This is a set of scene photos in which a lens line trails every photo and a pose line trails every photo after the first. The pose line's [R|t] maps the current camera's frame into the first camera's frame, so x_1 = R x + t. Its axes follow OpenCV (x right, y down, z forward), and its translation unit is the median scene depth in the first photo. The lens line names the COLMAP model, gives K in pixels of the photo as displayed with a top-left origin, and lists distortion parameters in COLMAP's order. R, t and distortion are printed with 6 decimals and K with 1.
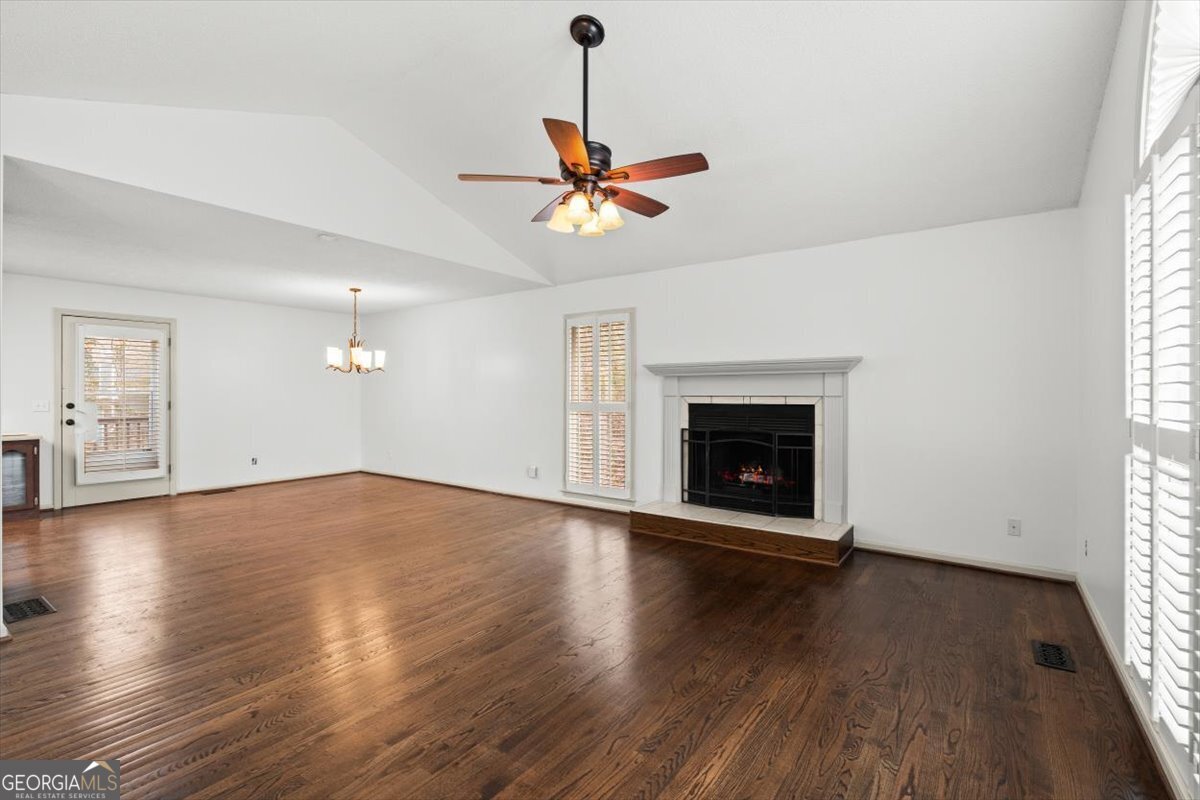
lens RADIAL K [[550.1, 0, 599.1], [0, 550.1, 394.4], [0, 0, 1]] dist [-0.006042, 0.000688]
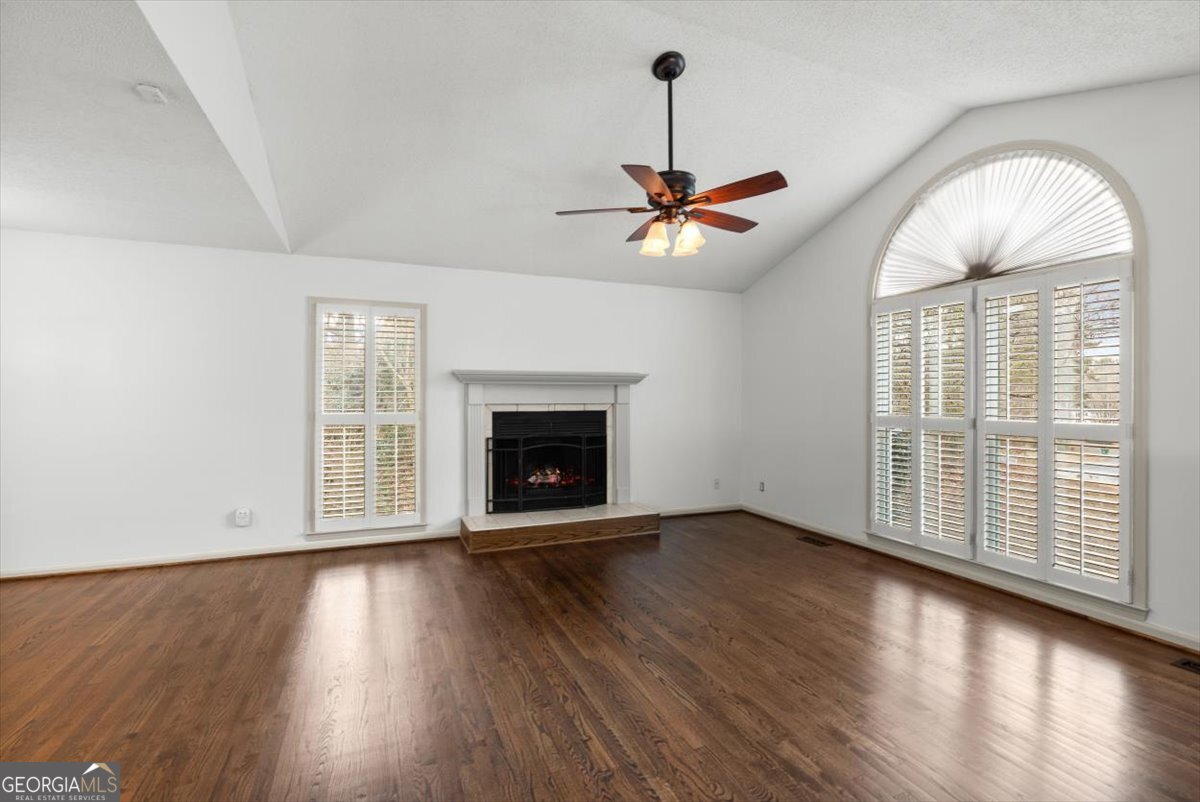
lens RADIAL K [[550.1, 0, 599.1], [0, 550.1, 395.4], [0, 0, 1]] dist [-0.006042, 0.000688]
pose [[0.508770, 0.002178, 0.860899, -0.633028], [0.000919, 0.999995, -0.003072, -0.010669], [-0.860902, 0.002354, 0.508766, 0.363044]]
